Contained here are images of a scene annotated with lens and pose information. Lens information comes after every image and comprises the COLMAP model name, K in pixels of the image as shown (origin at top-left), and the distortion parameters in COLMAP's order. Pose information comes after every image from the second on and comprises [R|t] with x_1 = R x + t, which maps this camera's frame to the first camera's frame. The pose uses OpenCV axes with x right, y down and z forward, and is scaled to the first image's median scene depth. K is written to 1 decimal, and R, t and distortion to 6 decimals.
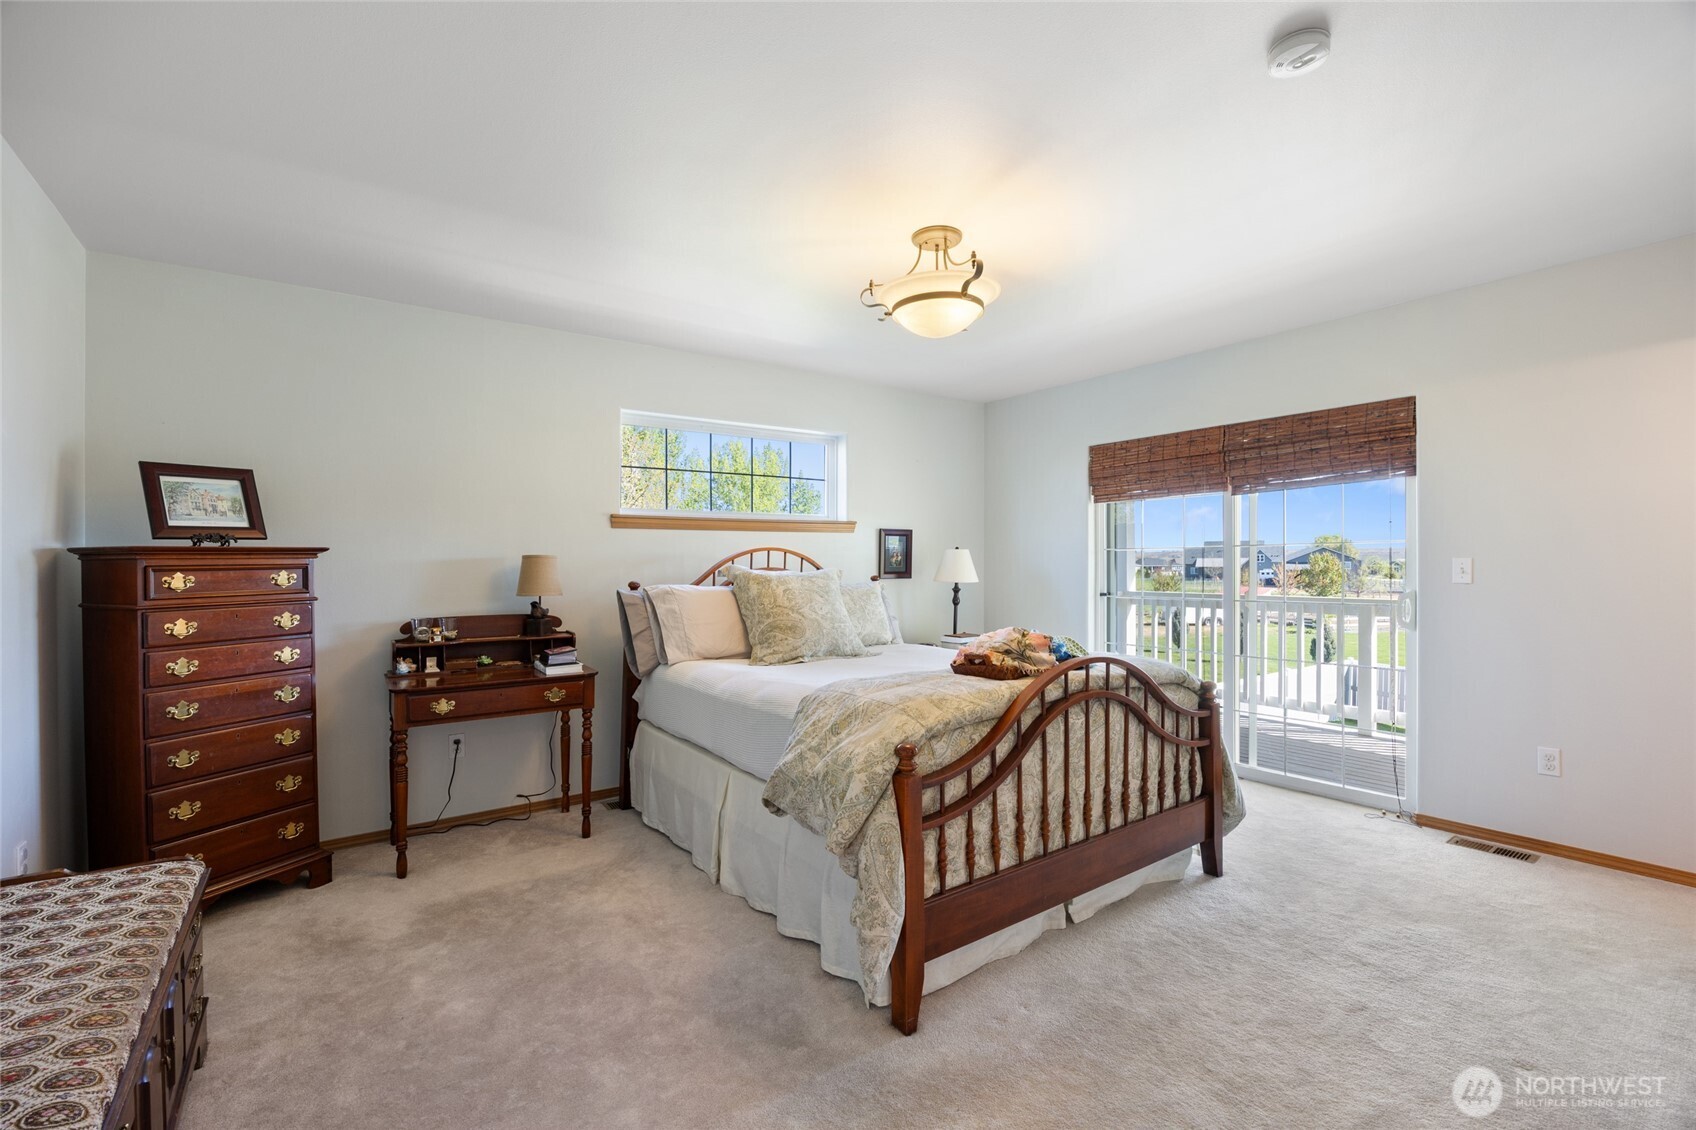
lens RADIAL K [[731.1, 0, 849.8], [0, 731.1, 565.0], [0, 0, 1]] dist [-0.014635, 0.000494]
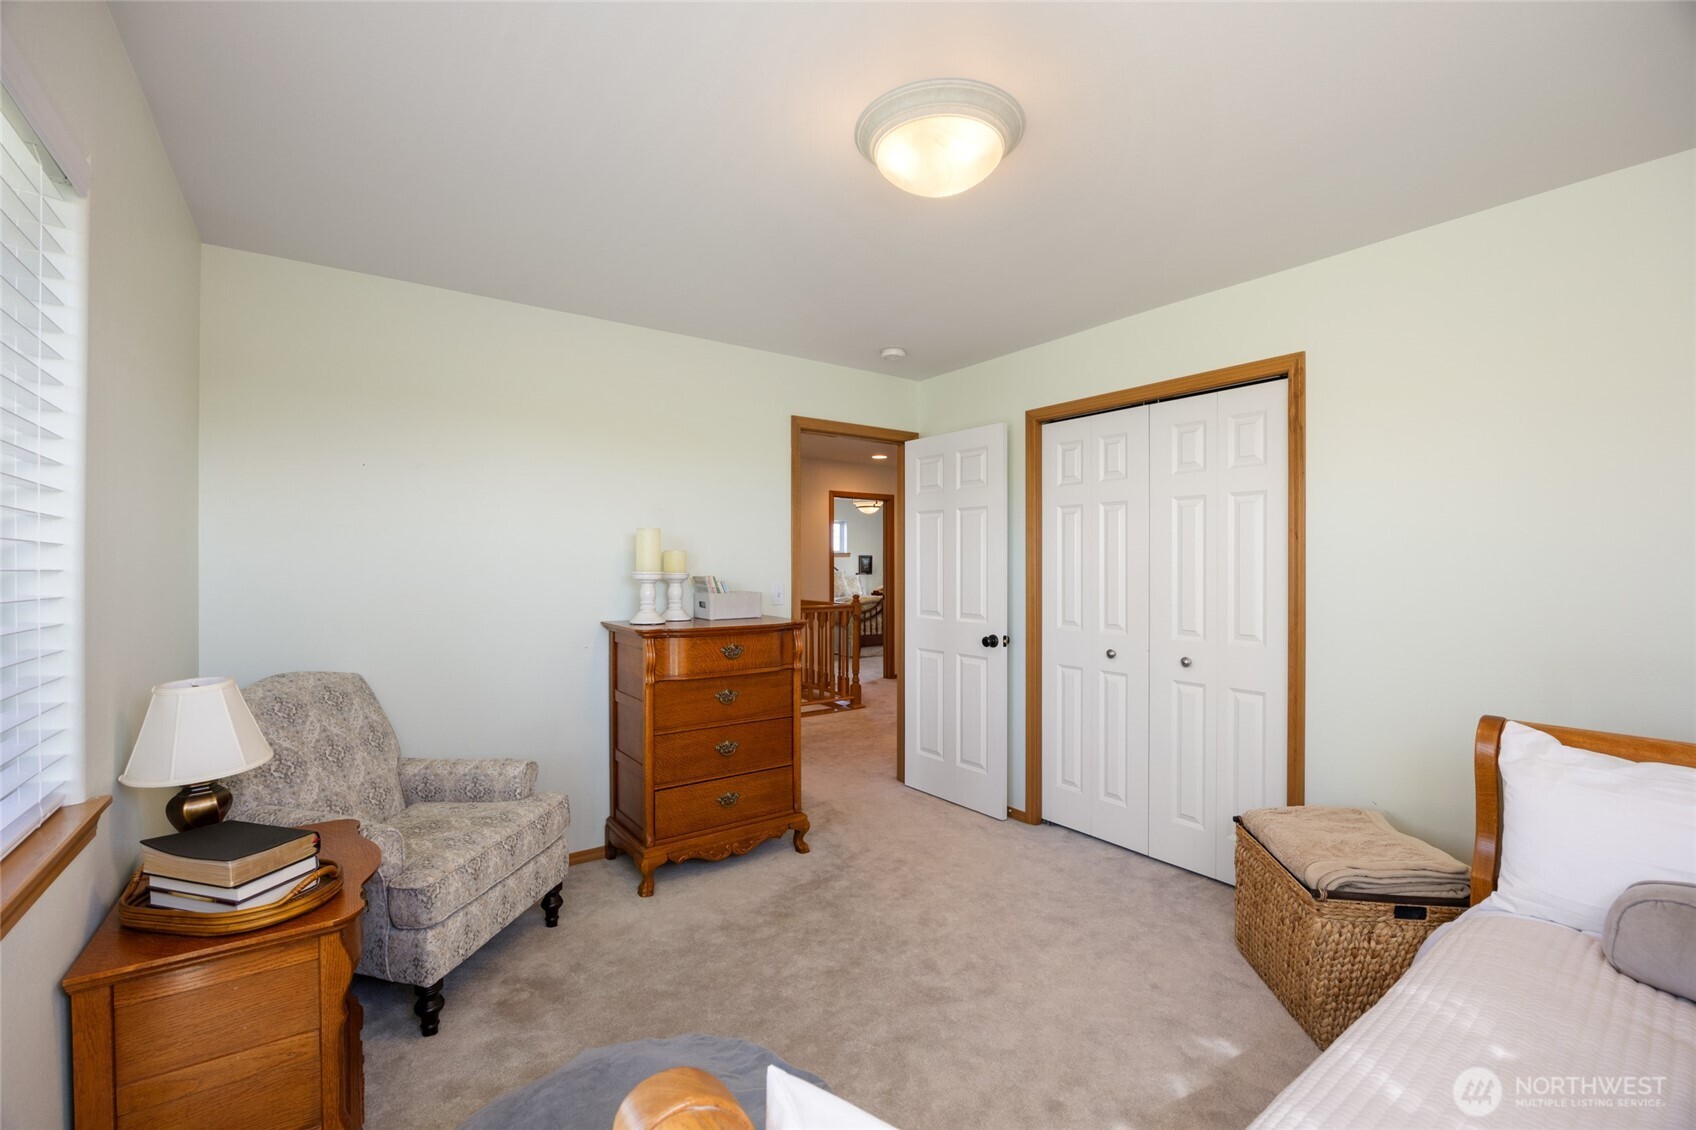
lens RADIAL K [[731.1, 0, 848.3], [0, 731.1, 566.2], [0, 0, 1]] dist [-0.014635, 0.000494]
pose [[0.999950, 0.005250, -0.008477, 0.050701], [-0.005258, 0.999986, -0.001003, -0.017831], [0.008471, 0.001048, 0.999964, -3.780672]]
